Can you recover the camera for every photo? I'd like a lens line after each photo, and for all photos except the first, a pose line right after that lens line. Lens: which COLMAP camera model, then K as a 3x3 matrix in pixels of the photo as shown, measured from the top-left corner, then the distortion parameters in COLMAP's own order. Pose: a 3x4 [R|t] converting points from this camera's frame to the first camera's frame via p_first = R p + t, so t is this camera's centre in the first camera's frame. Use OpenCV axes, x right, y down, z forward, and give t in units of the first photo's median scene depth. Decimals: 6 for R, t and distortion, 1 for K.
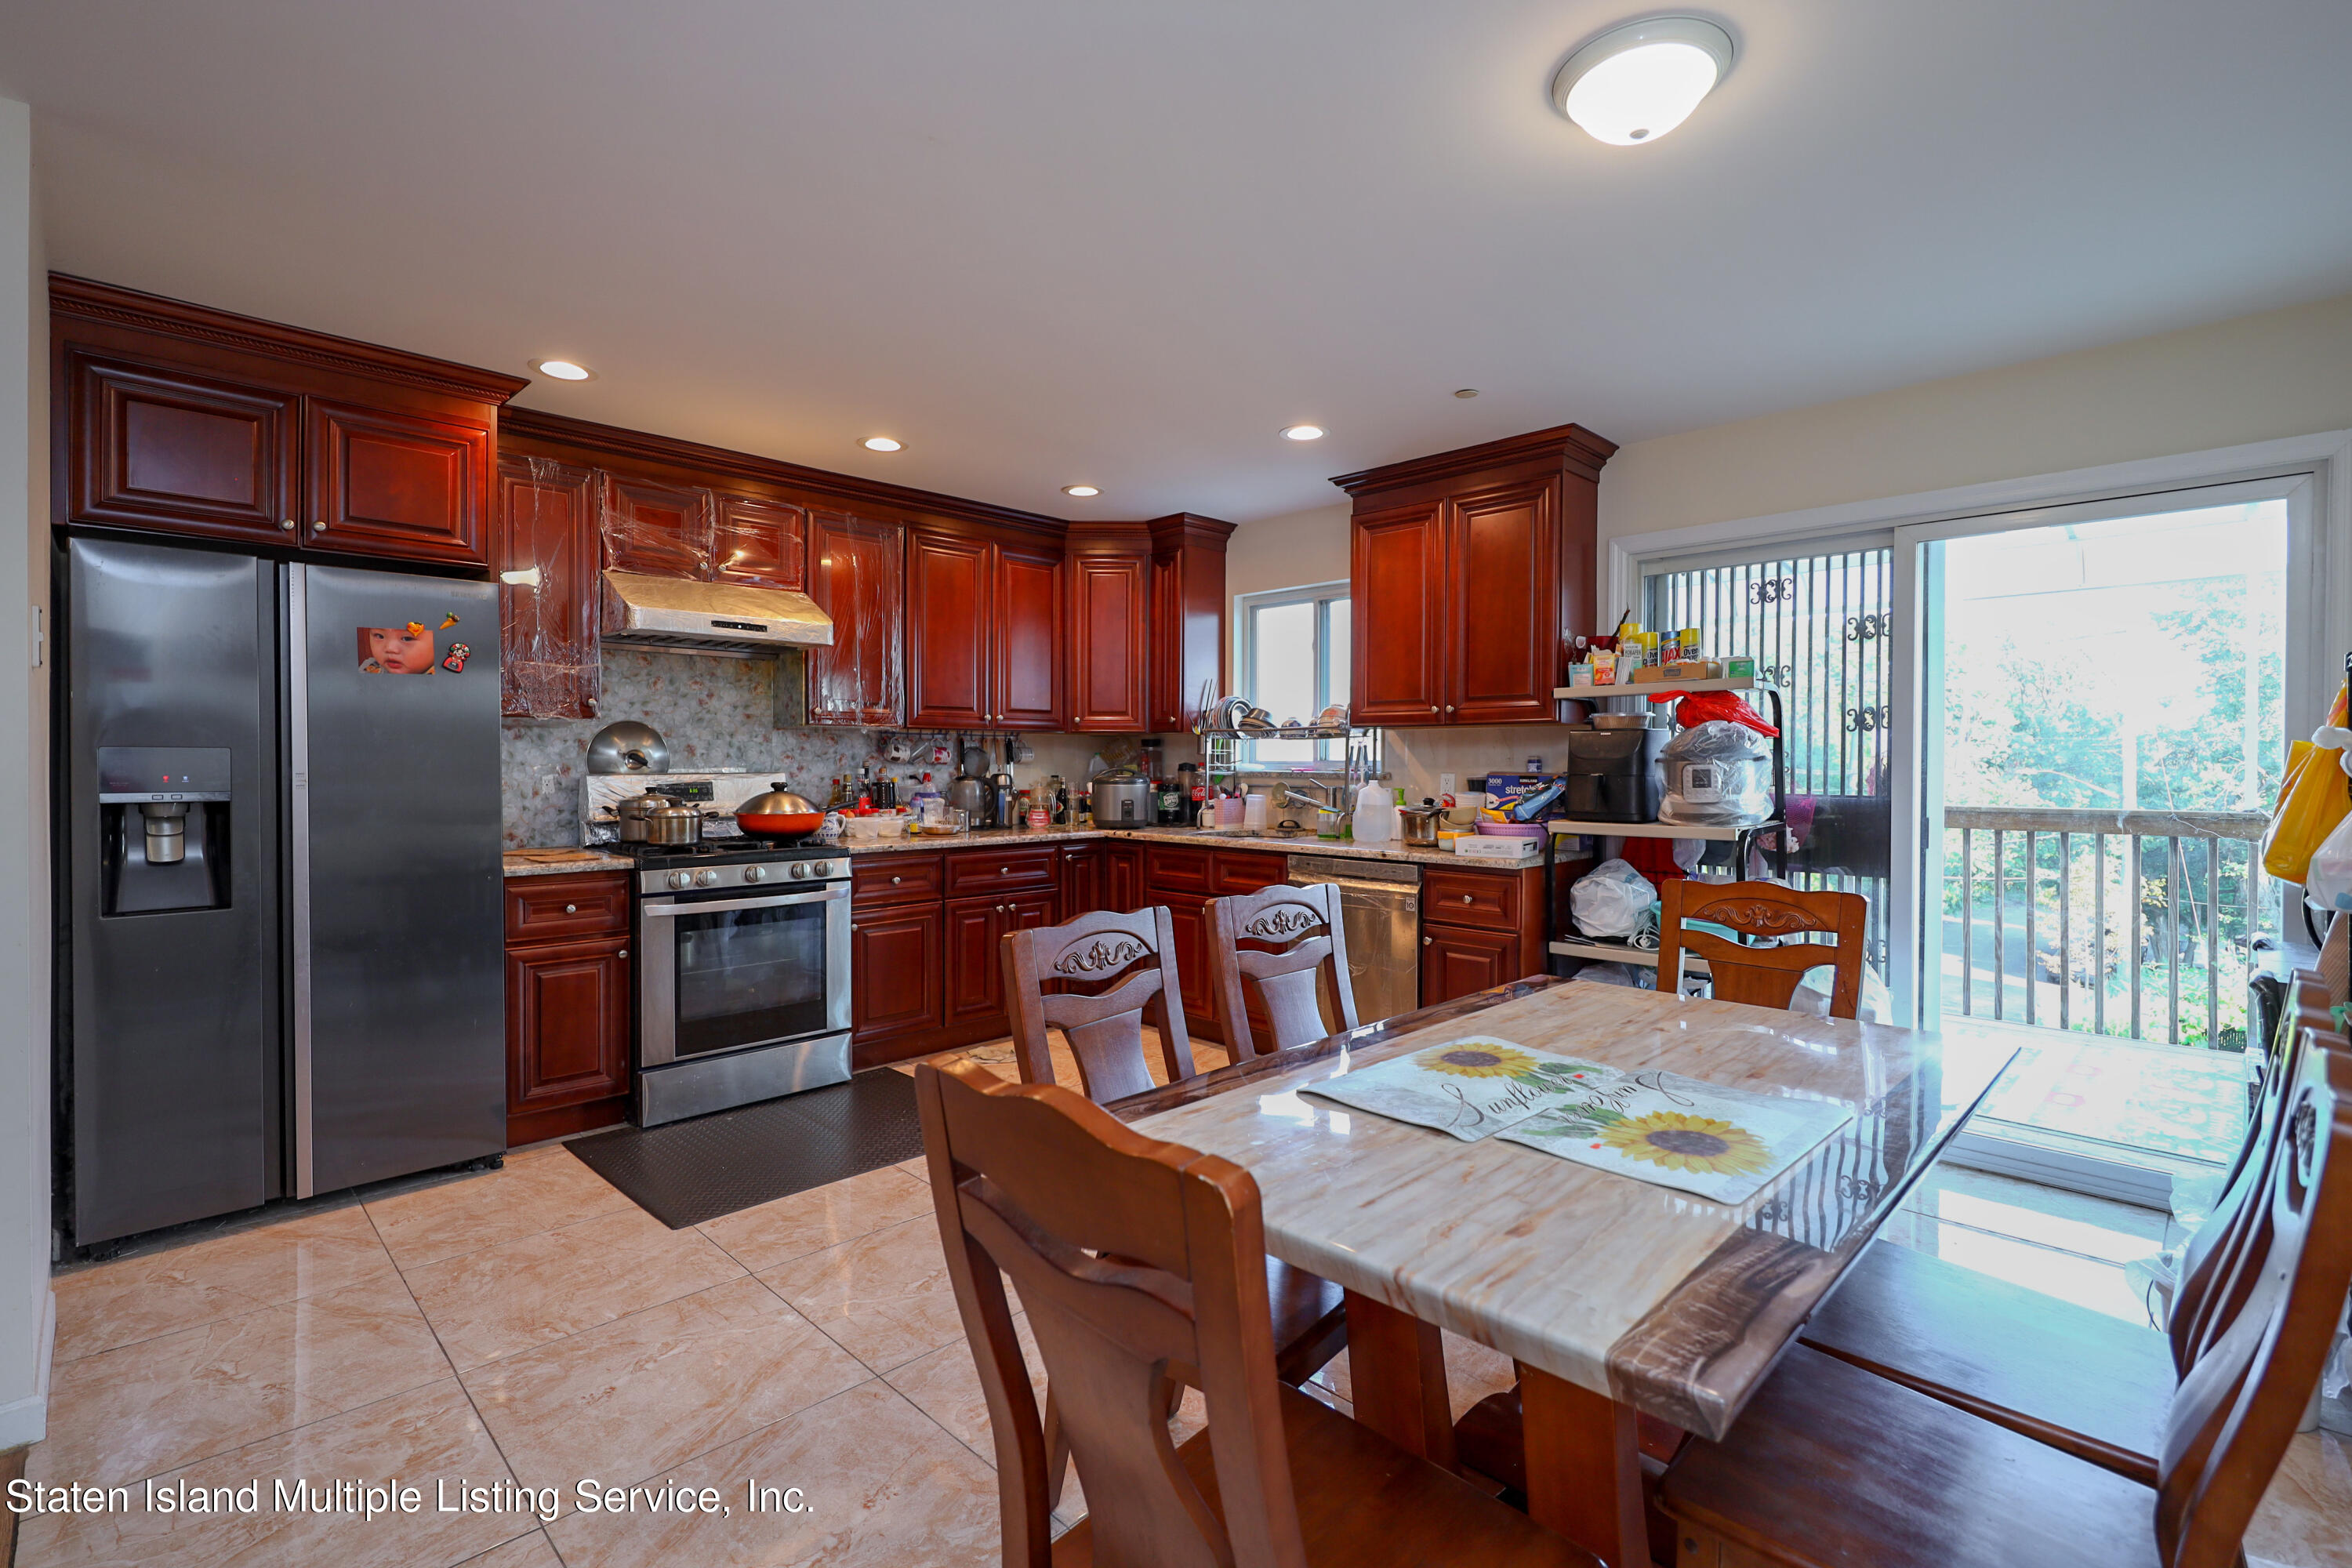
lens RADIAL K [[1072.3, 0, 1180.2], [0, 1072.3, 777.6], [0, 0, 1]] dist [-0.005866, -0.000243]
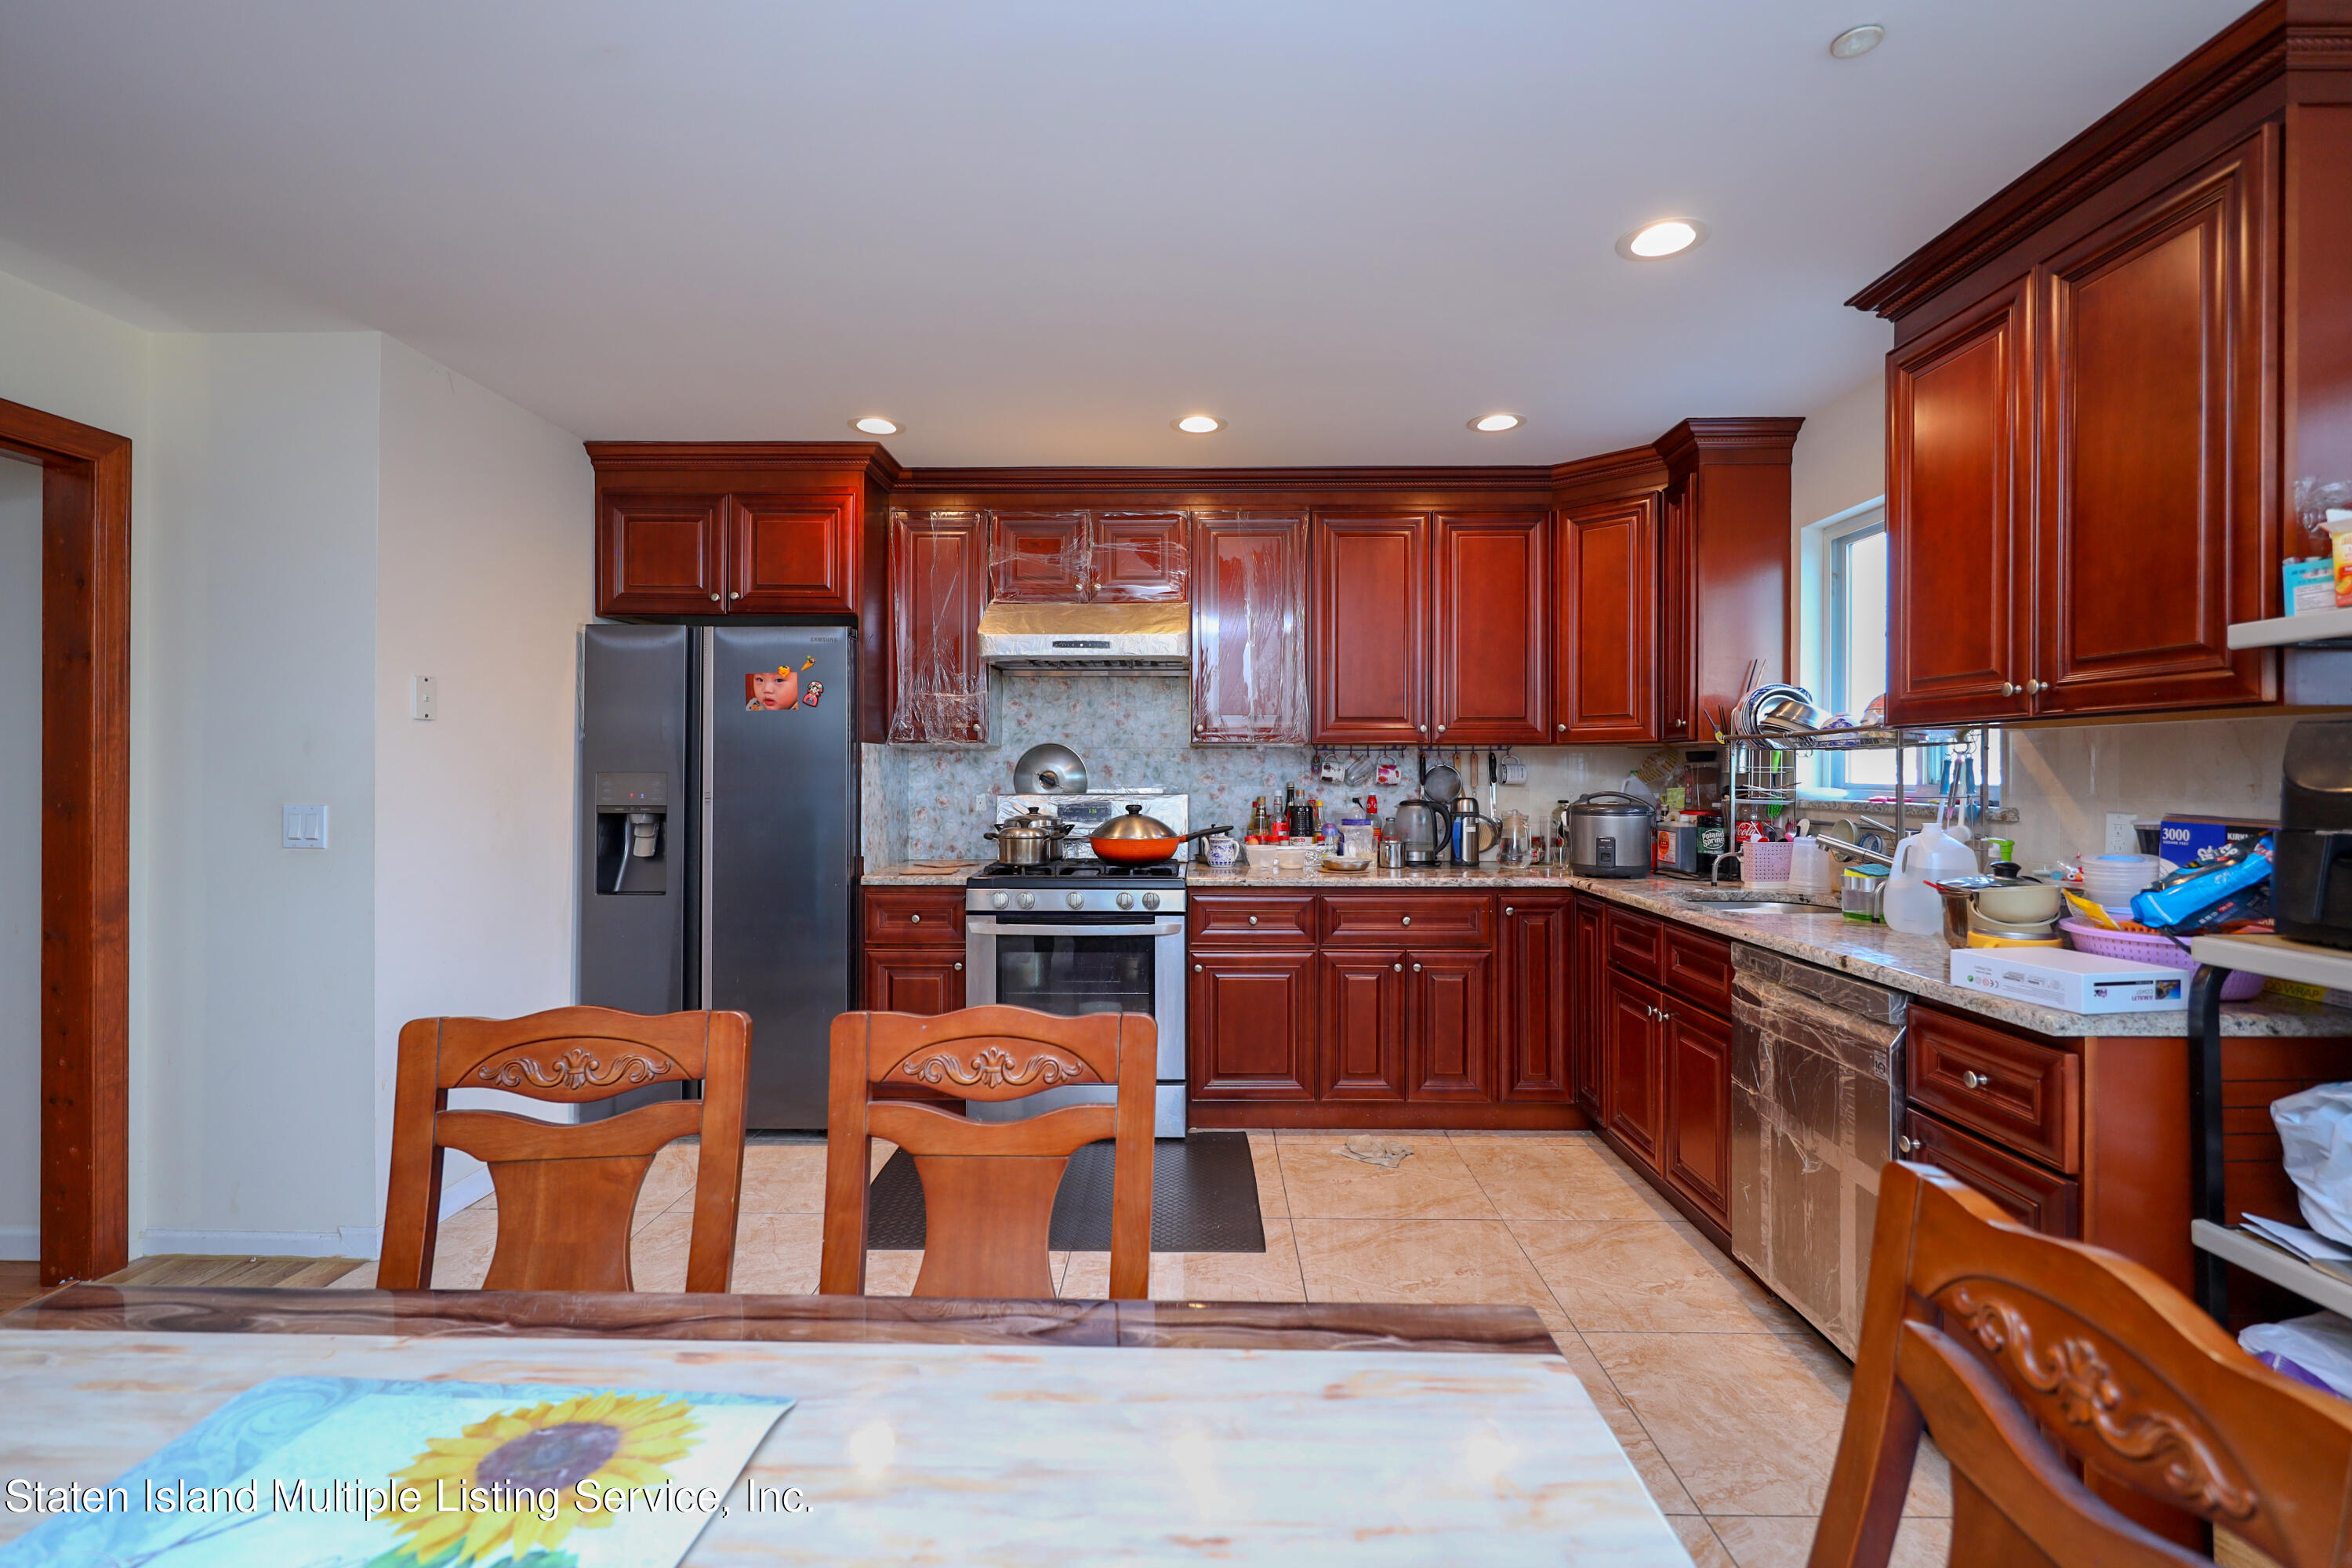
lens RADIAL K [[1072.3, 0, 1174.0], [0, 1072.3, 773.7], [0, 0, 1]] dist [-0.005866, -0.000243]
pose [[0.689537, 0.000218, -0.724251, 0.330639], [-0.011667, 0.999874, -0.010806, -0.013189], [0.724157, 0.015901, 0.689452, 0.364503]]
